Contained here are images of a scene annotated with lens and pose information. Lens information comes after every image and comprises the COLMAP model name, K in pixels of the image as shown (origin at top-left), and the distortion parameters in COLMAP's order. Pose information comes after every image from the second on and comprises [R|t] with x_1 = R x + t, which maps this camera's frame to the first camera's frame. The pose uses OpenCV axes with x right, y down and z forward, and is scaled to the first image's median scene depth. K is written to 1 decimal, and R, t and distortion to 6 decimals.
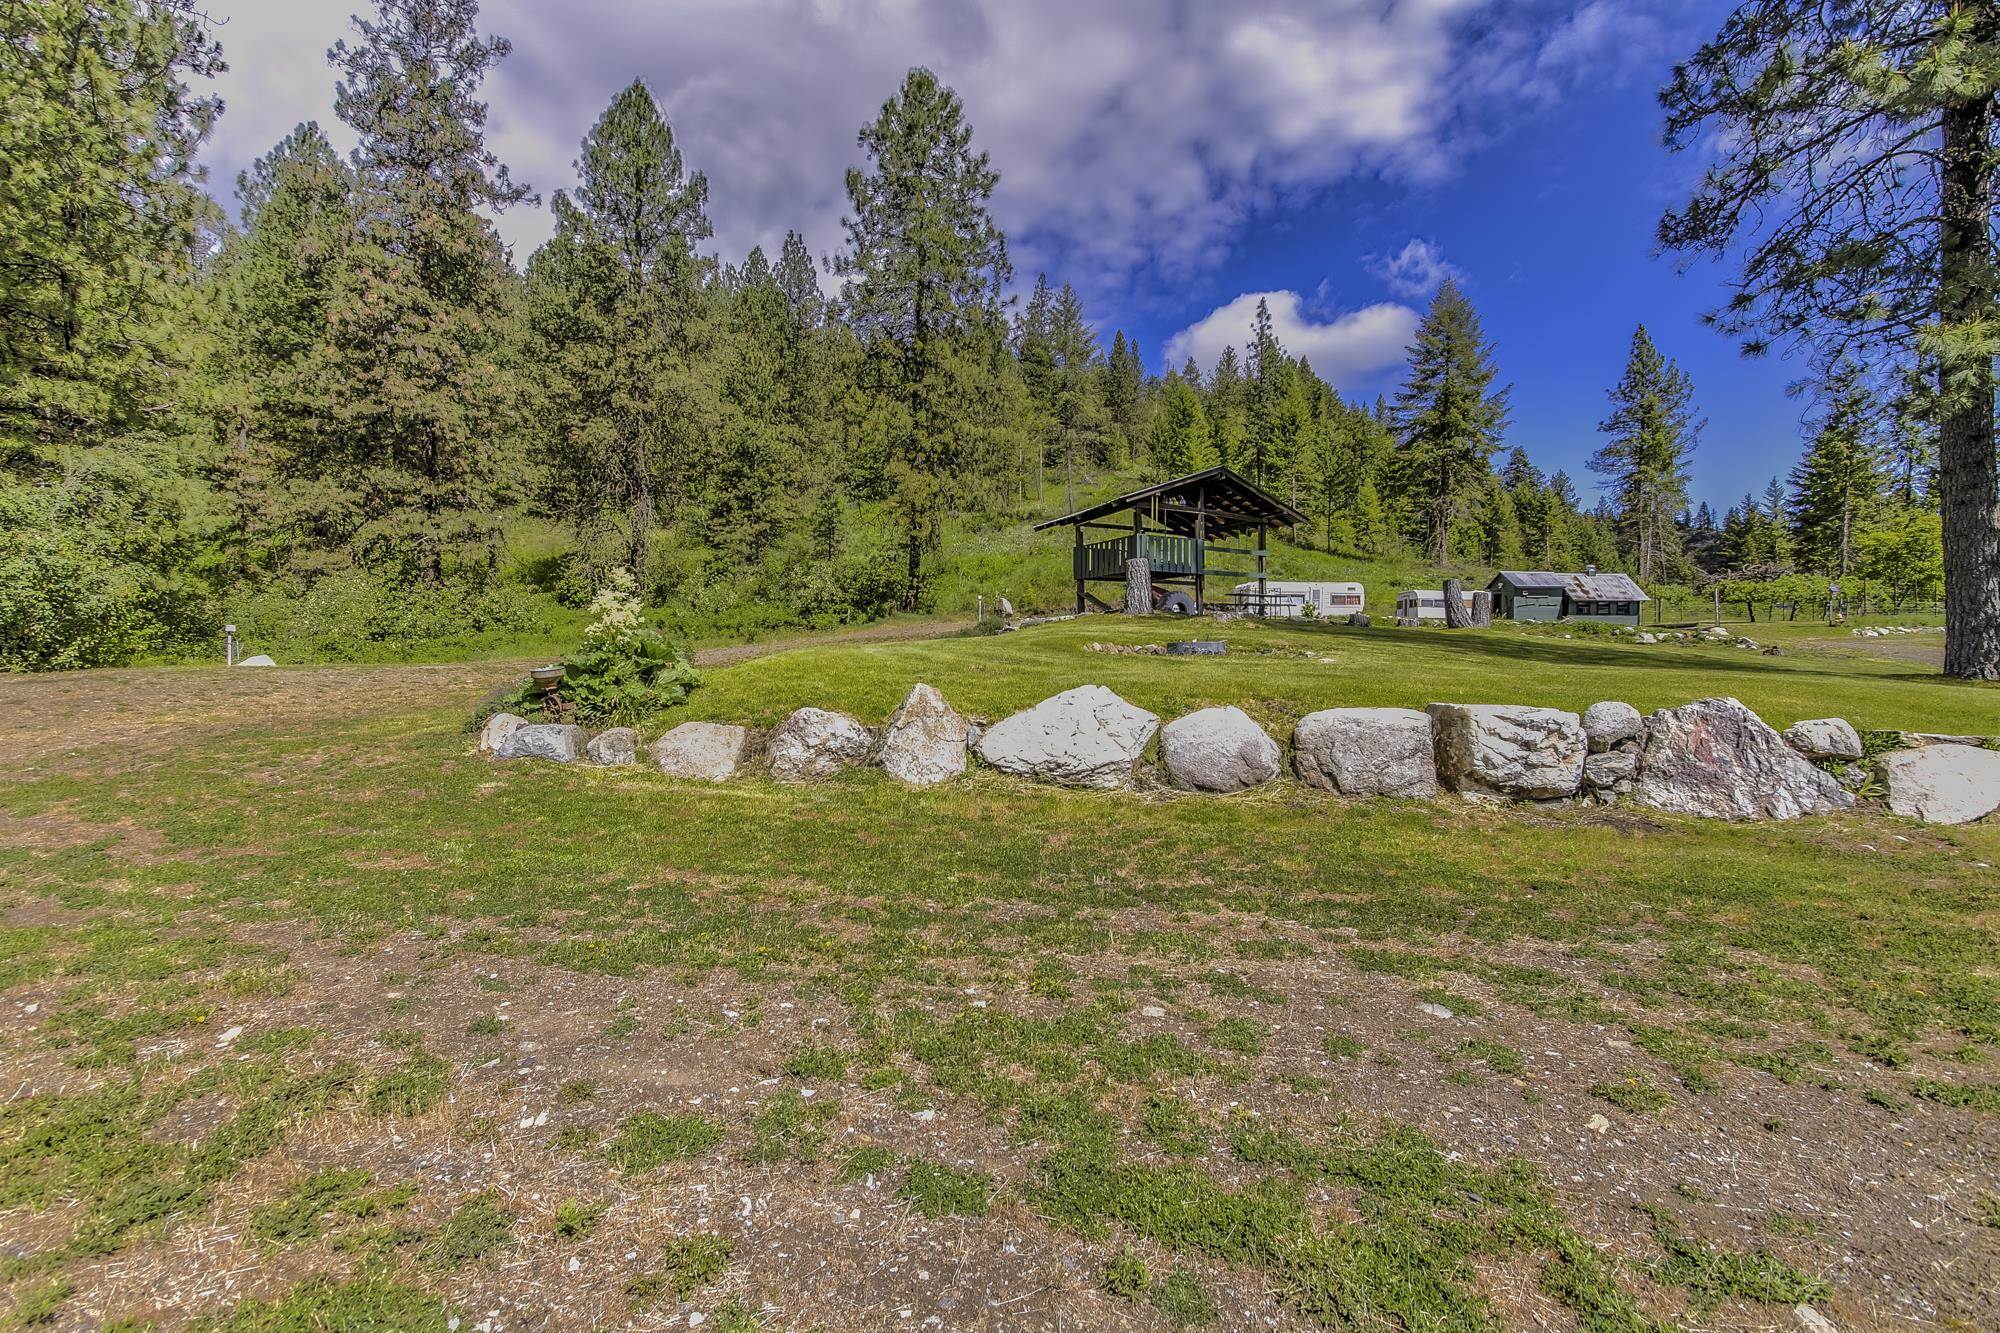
lens RADIAL K [[916.0, 0, 1008.1], [0, 916.0, 670.9], [0, 0, 1]] dist [-0.012094, -0.000317]
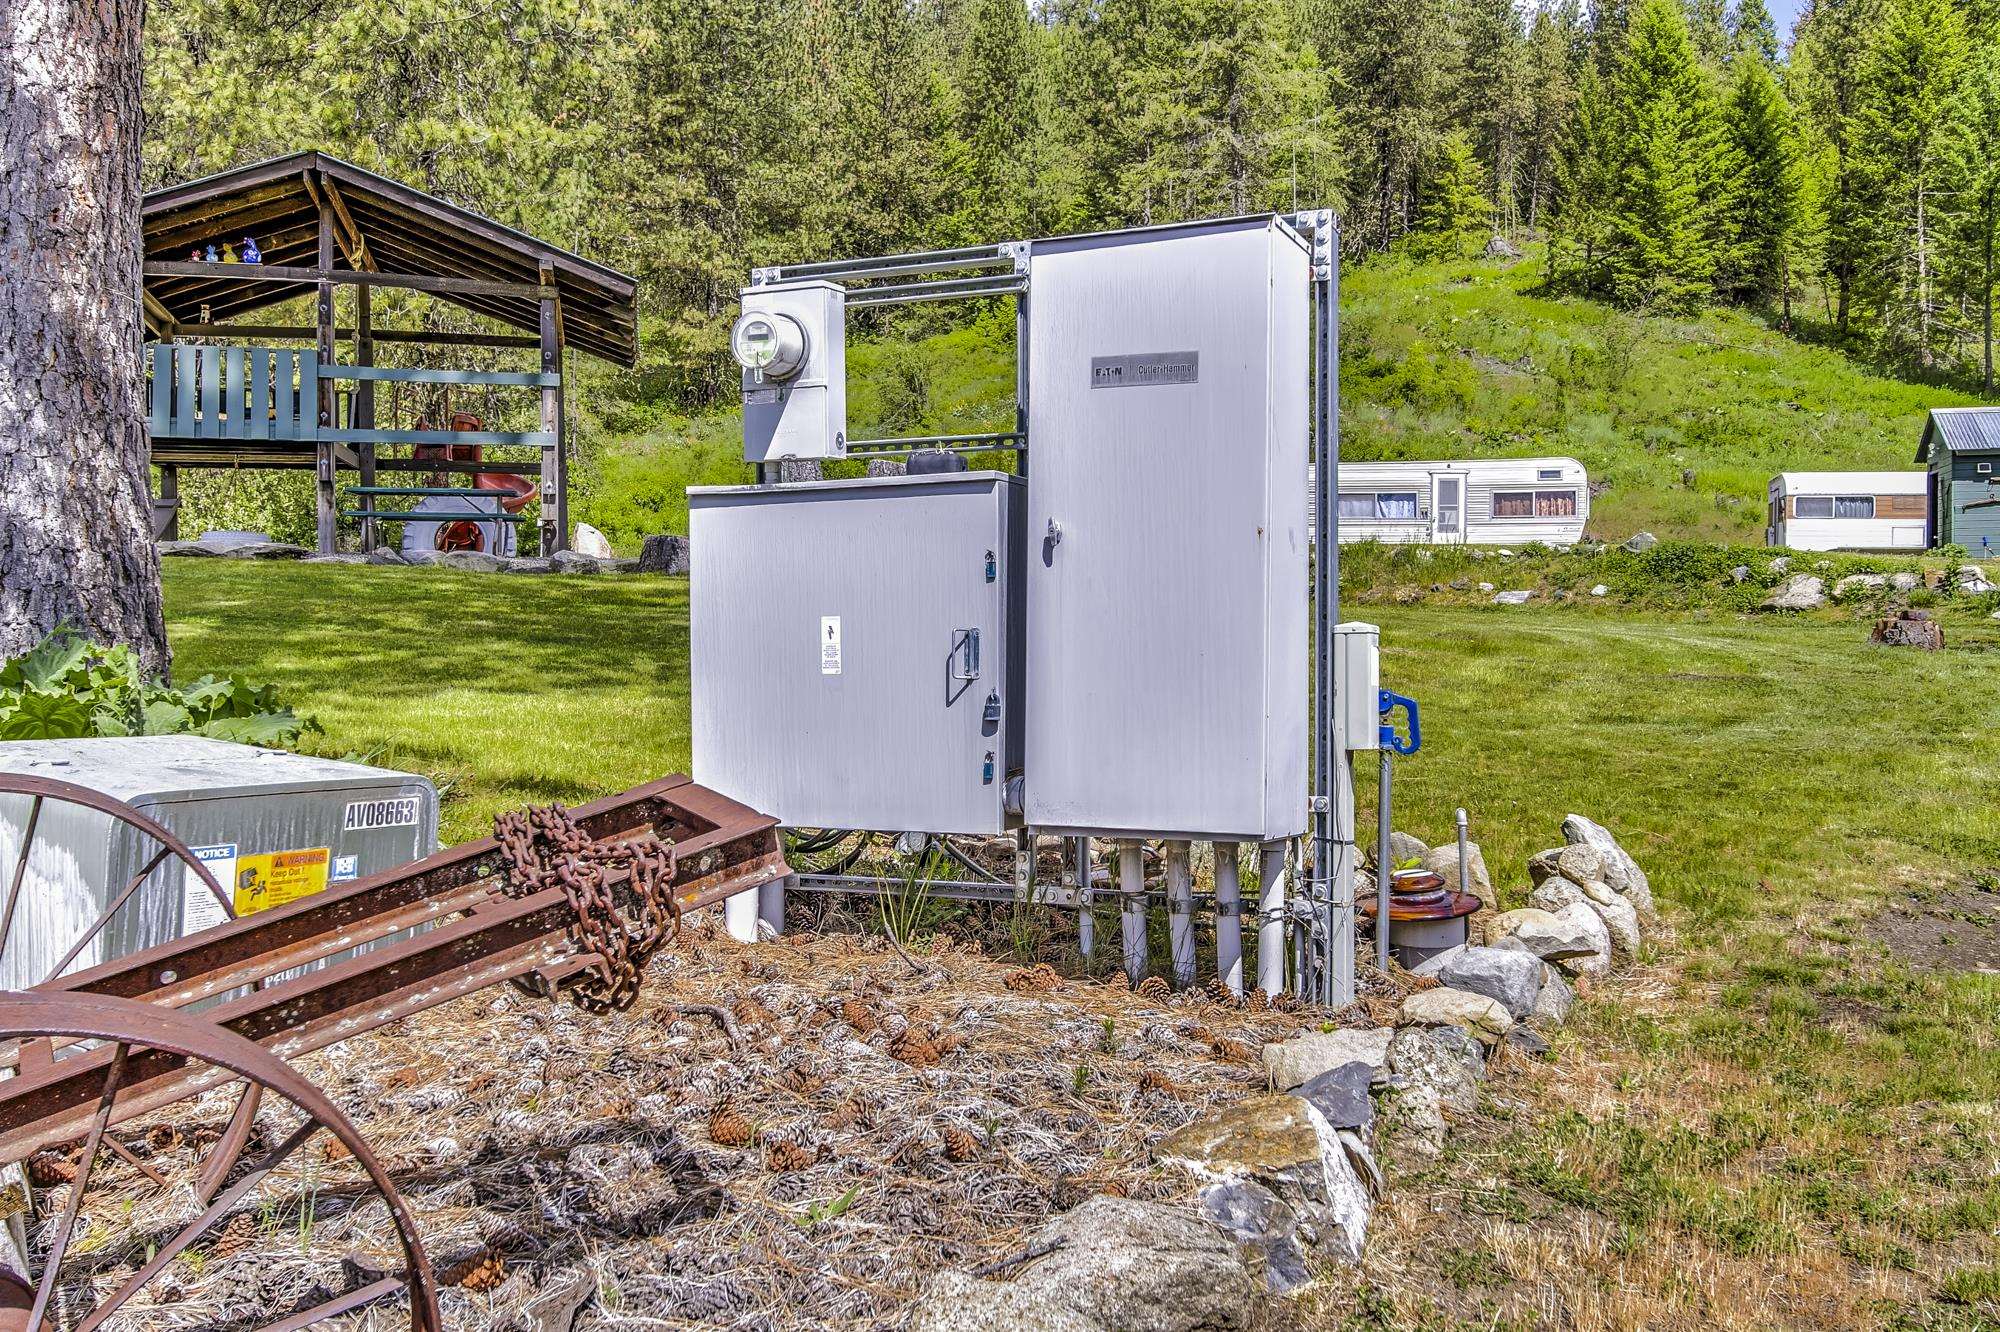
lens RADIAL K [[1927.8, 0, 997.1], [0, 1927.8, 668.0], [0, 0, 1]] dist [-0.003471, 0.000000]
pose [[0.950078, 0.001461, -0.312008, 0.406474], [-0.003682, 0.999972, -0.006529, -0.004960], [0.311990, 0.007352, 0.950057, 0.187023]]
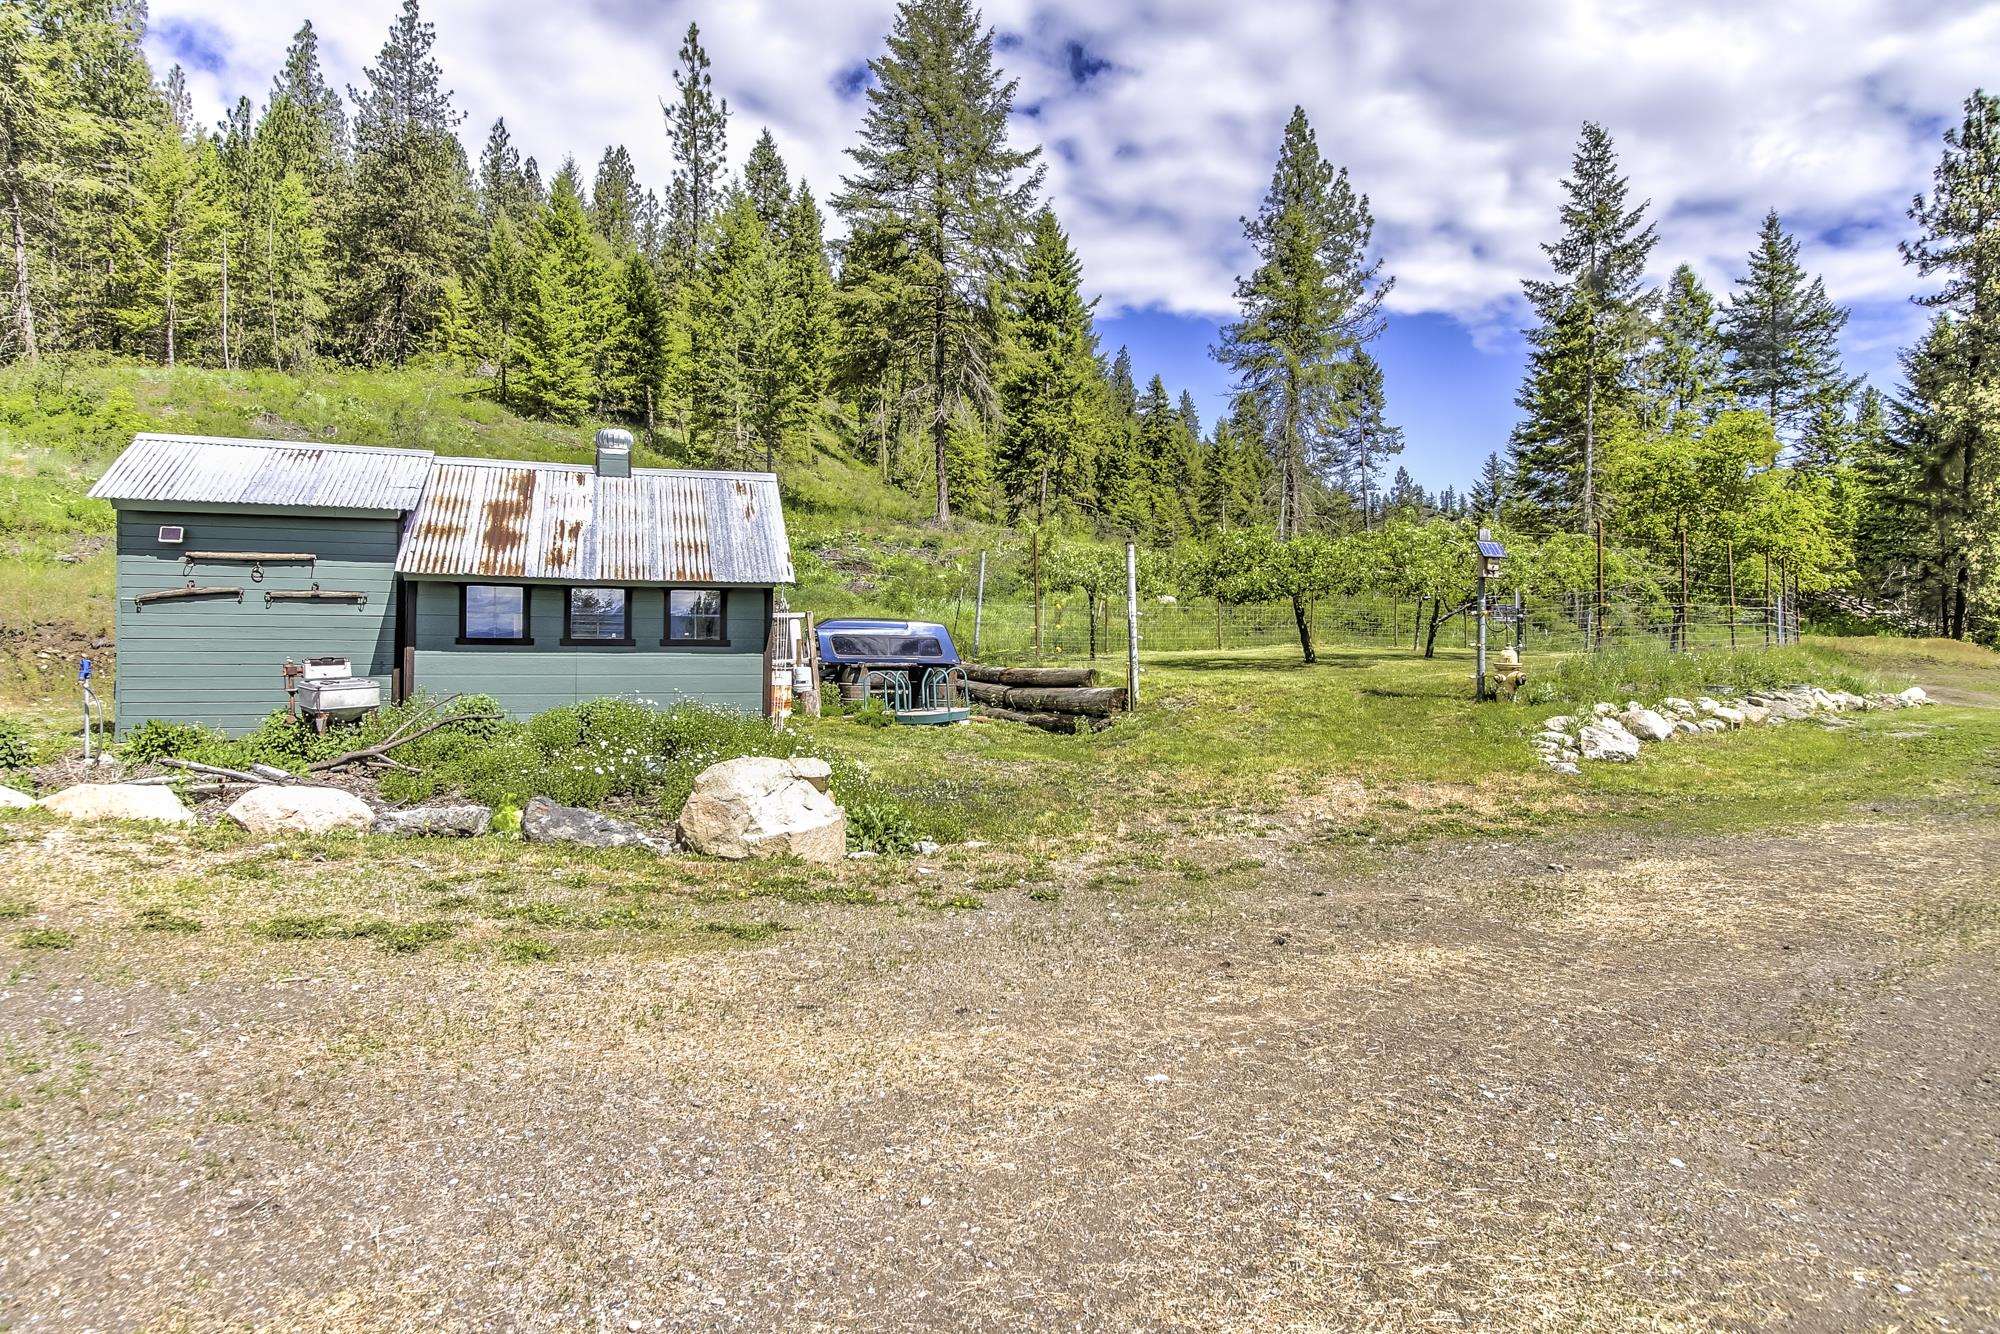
lens RADIAL K [[1142.5, 0, 996.2], [0, 1142.5, 667.8], [0, 0, 1]] dist [0.005235, 0.000833]
pose [[0.970268, 0.007599, 0.241912, 0.619232], [-0.006110, 0.999958, -0.006903, -0.050246], [-0.241954, 0.005220, 0.970274, 0.640169]]
